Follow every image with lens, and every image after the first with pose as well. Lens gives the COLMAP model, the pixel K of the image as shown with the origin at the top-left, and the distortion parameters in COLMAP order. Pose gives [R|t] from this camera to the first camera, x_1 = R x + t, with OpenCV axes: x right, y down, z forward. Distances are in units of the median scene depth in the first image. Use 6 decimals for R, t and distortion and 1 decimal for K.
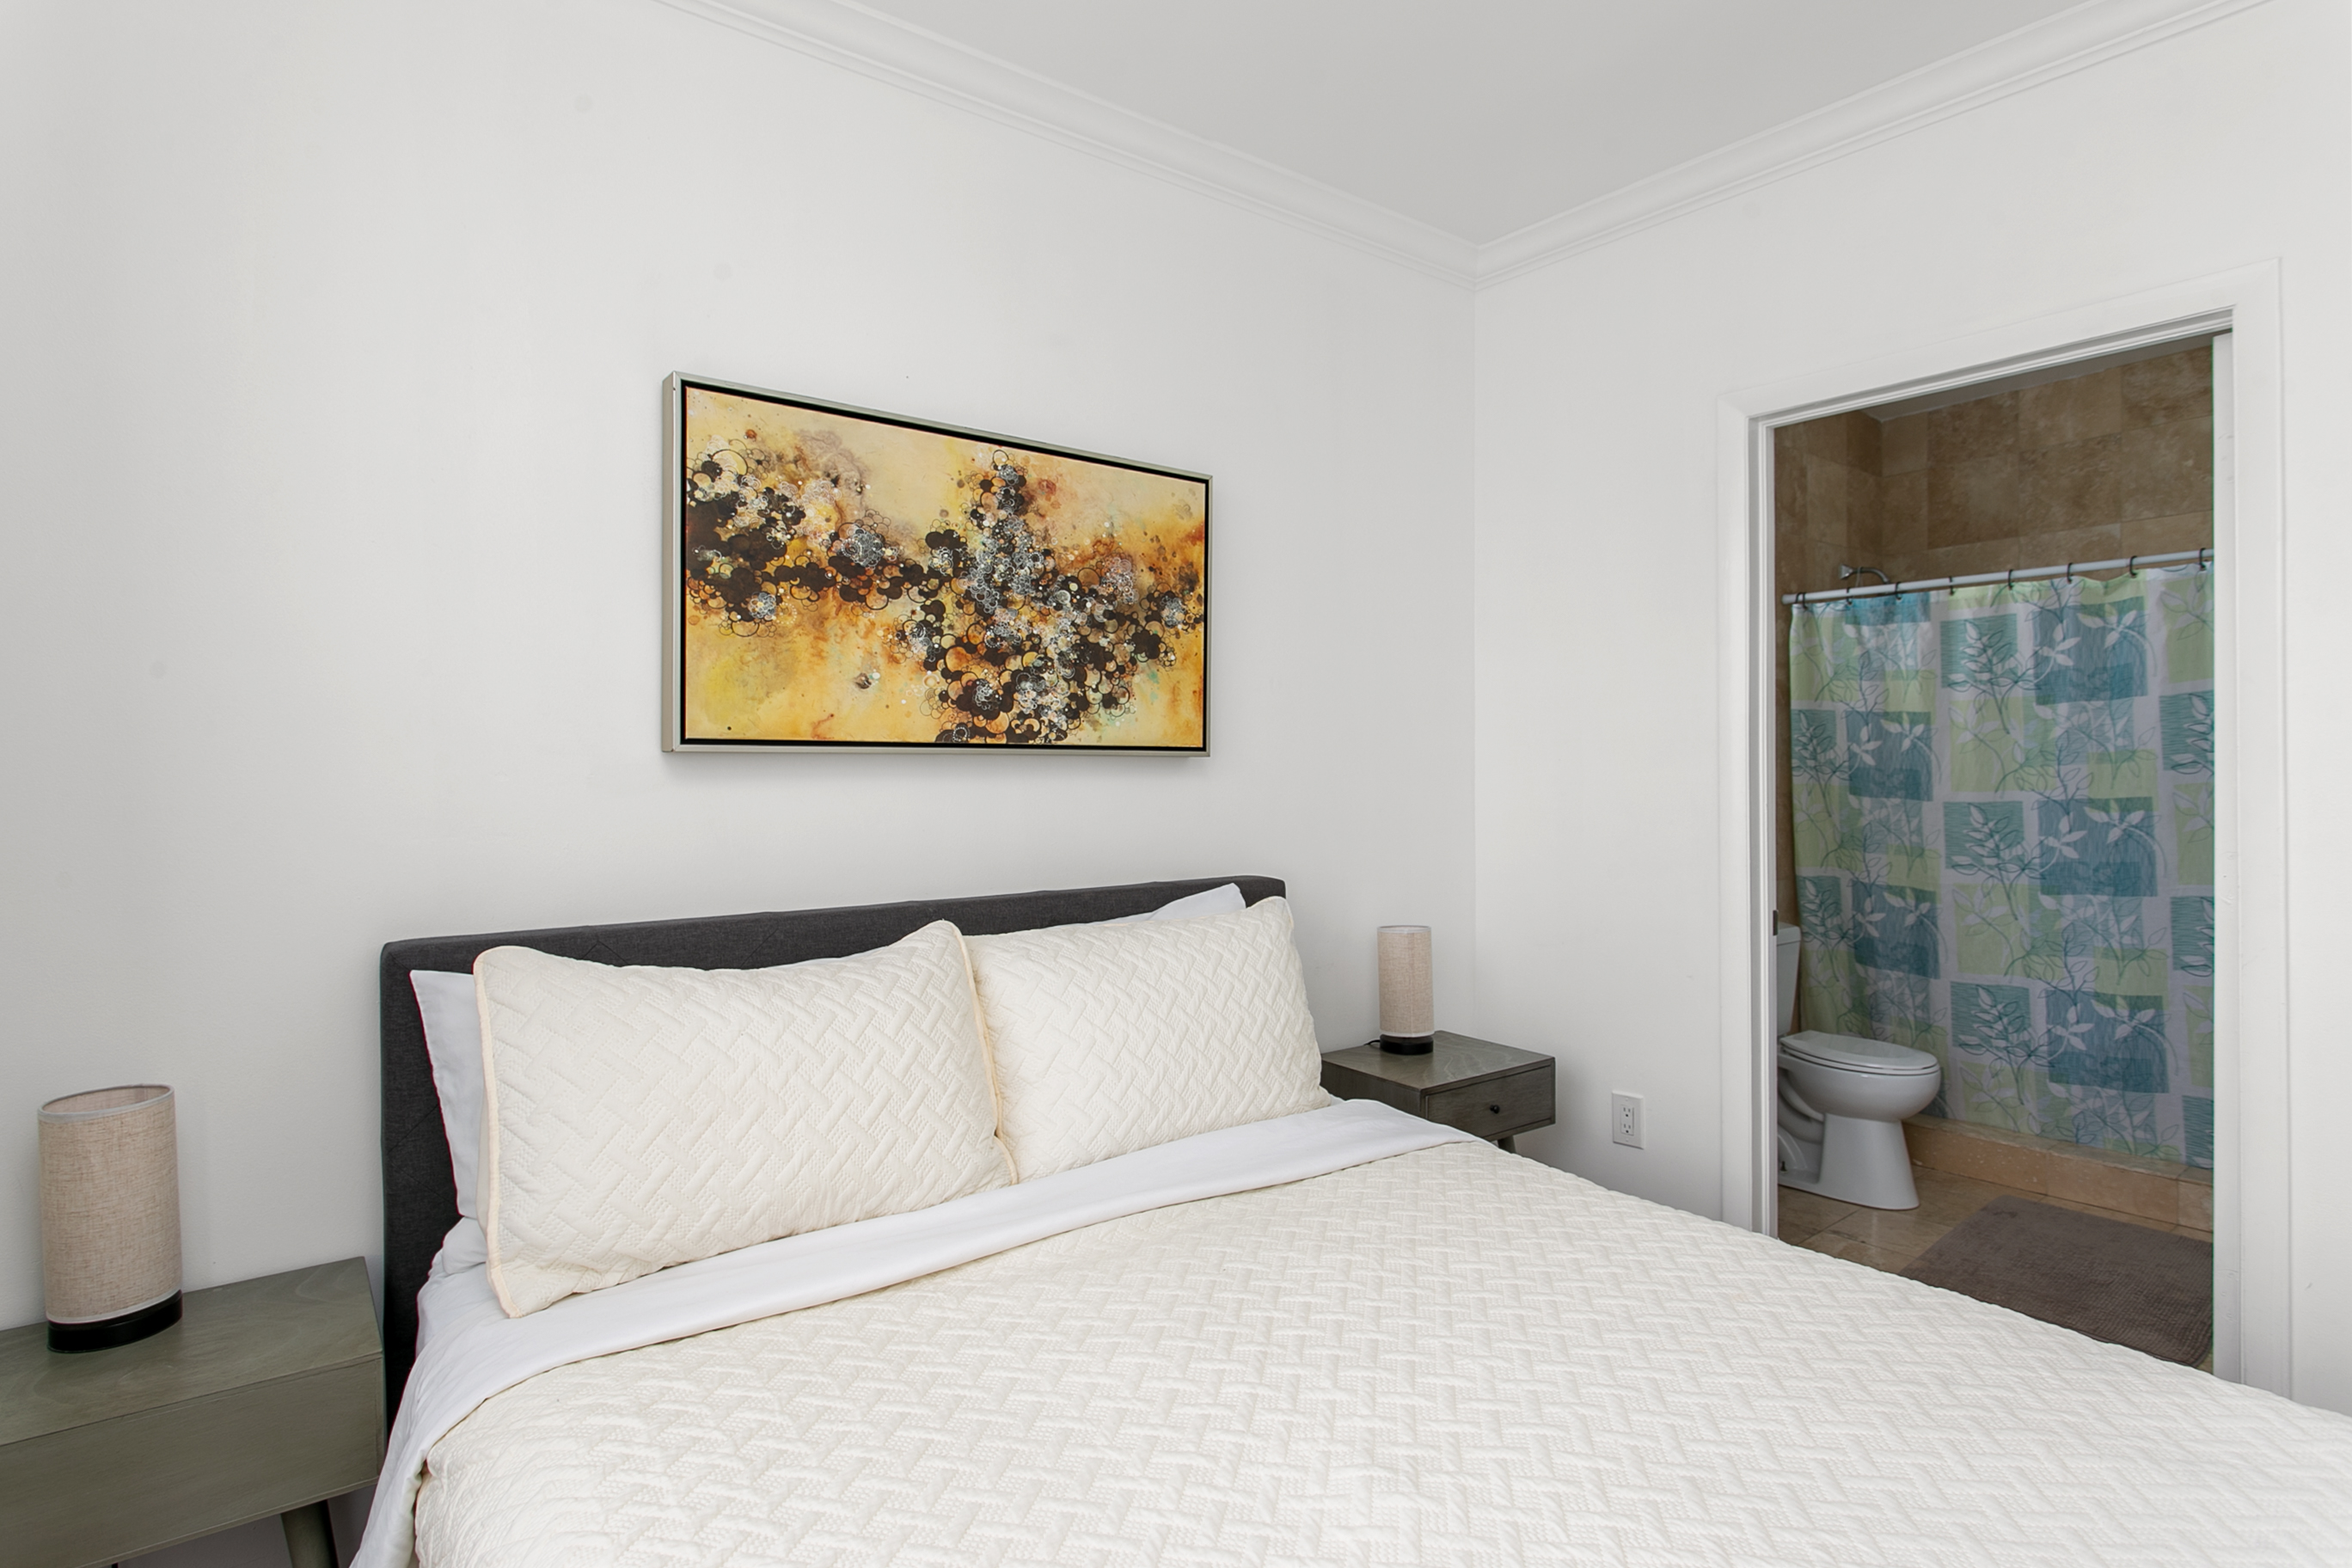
lens RADIAL K [[1190.3, 0, 1173.6], [0, 1190.3, 784.0], [0, 0, 1]] dist [-0.013763, 0.005359]
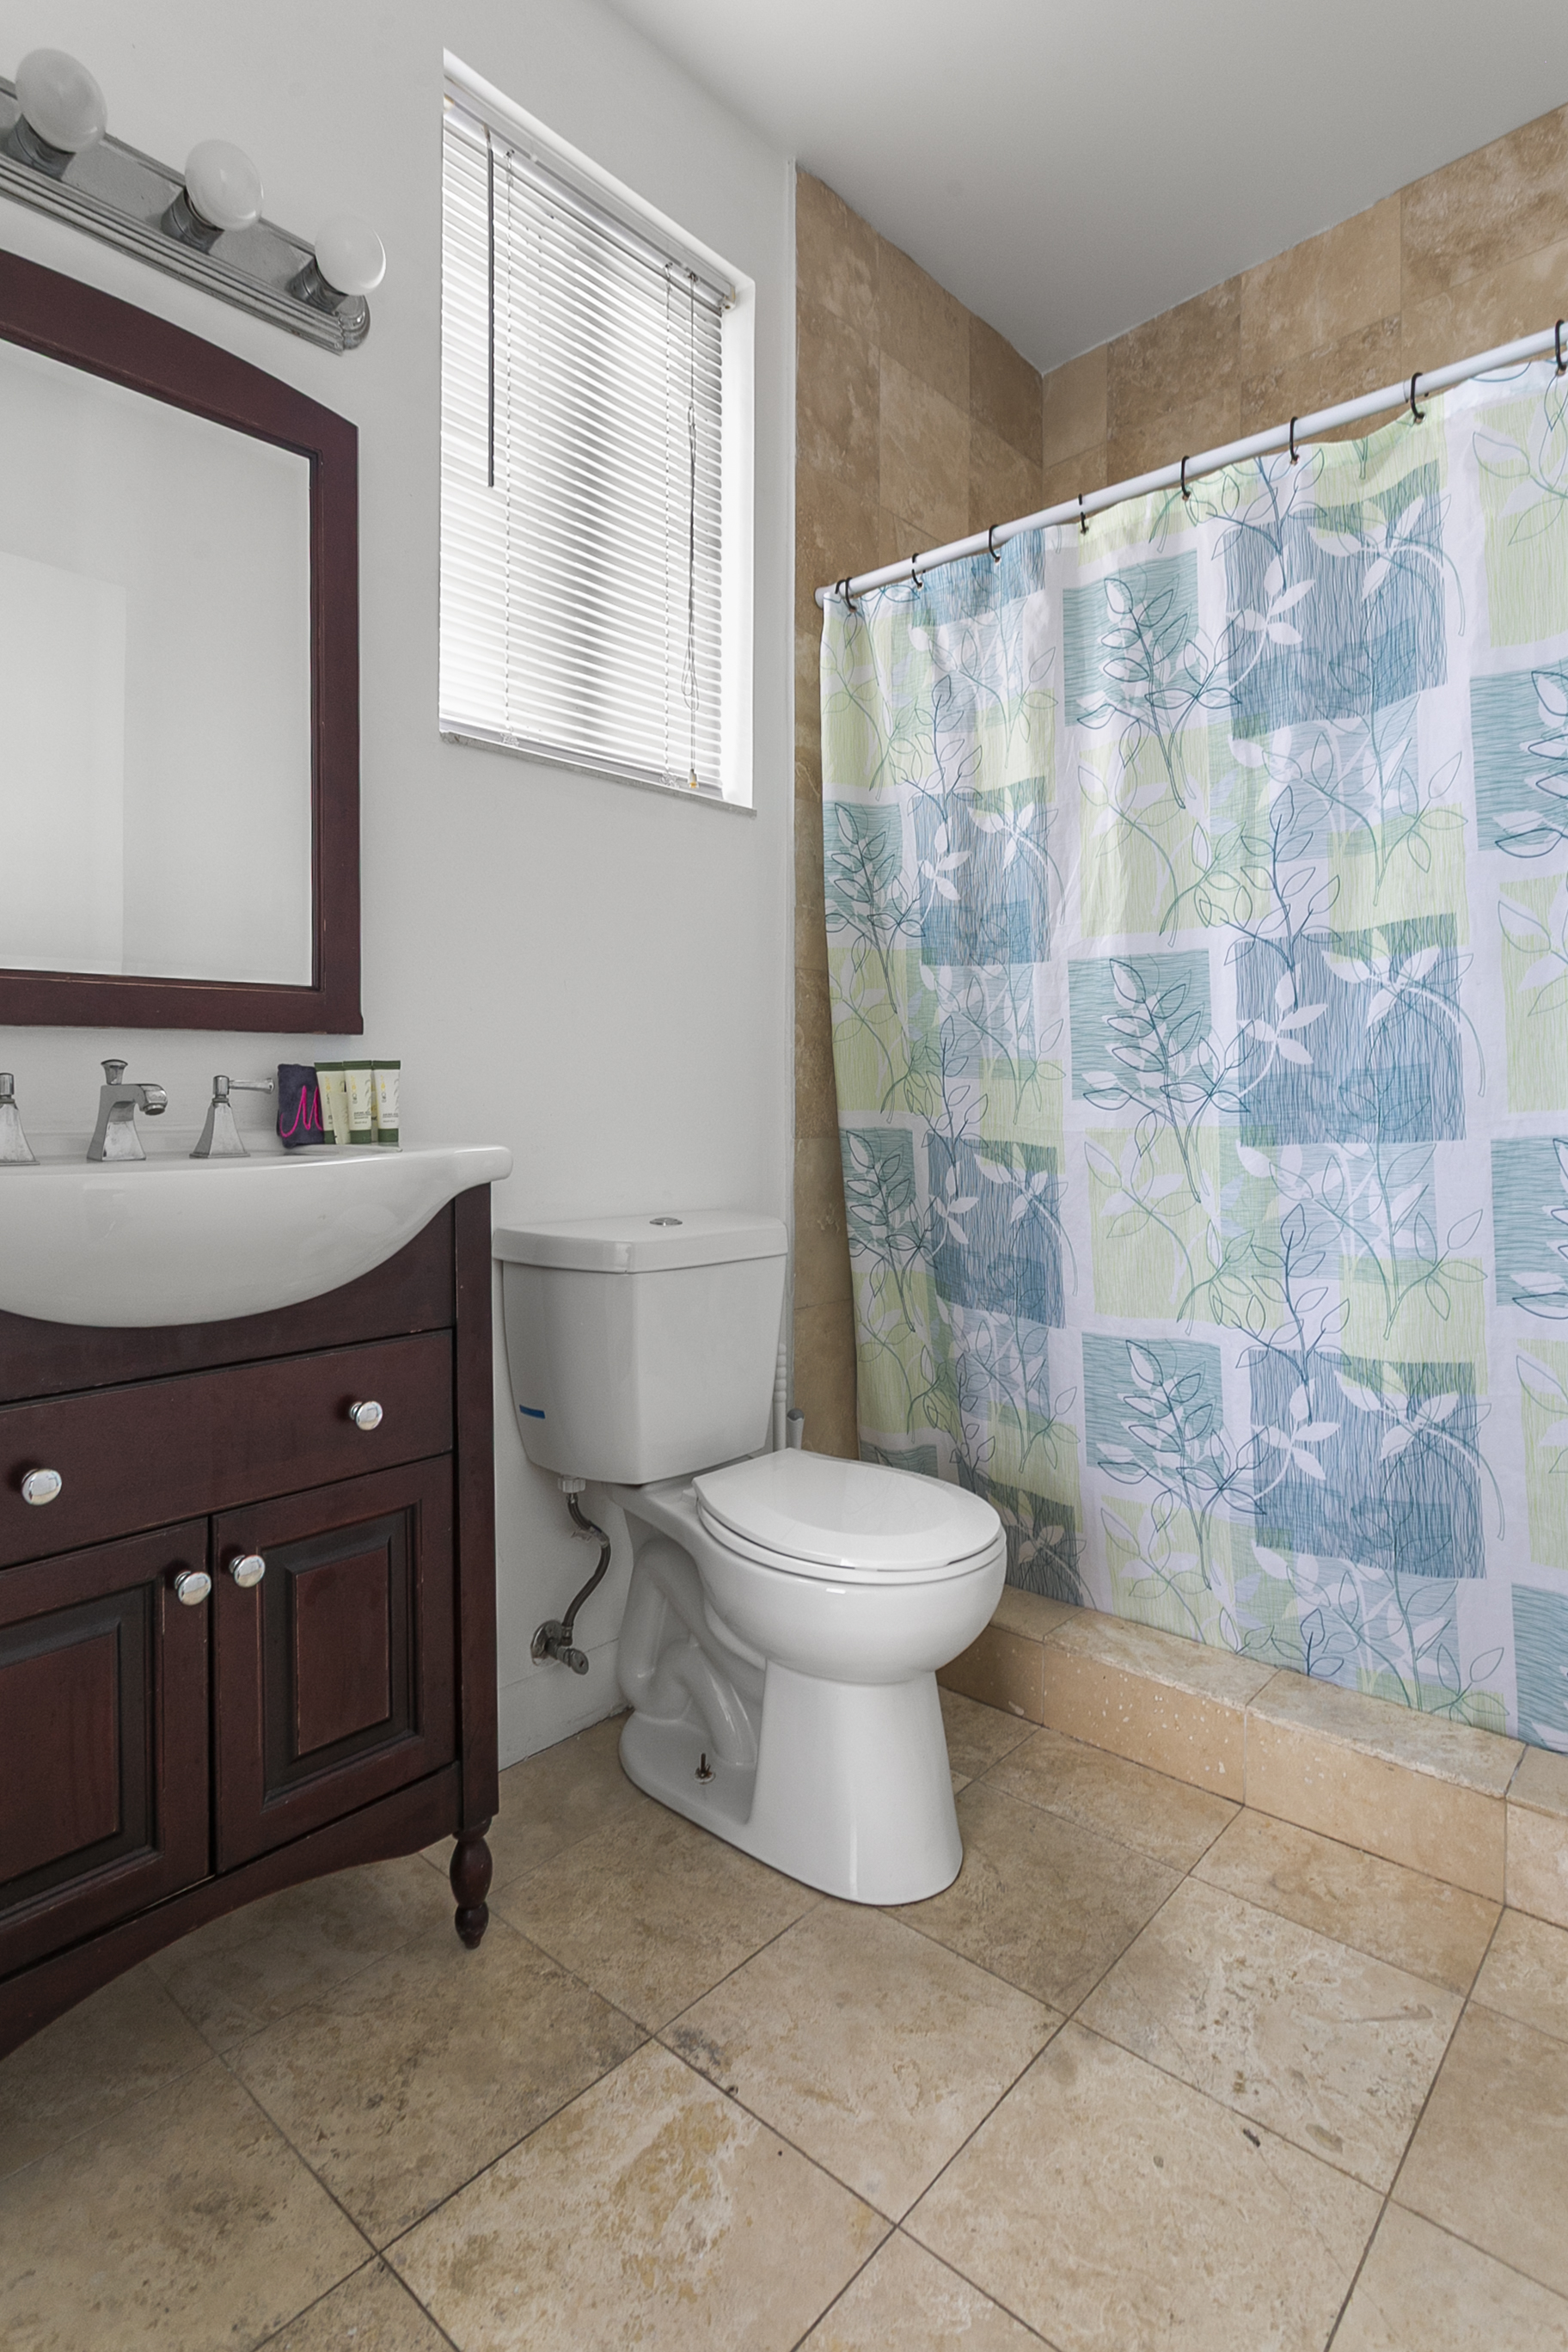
lens RADIAL K [[1190.3, 0, 770.3], [0, 1190.3, 1111.6], [0, 0, 1]] dist [-0.013763, 0.005359]
pose [[0.984074, -0.000877, 0.177755, 0.504764], [-0.000234, 0.999981, 0.006228, 0.083138], [-0.177757, -0.006170, 0.984055, 0.618400]]
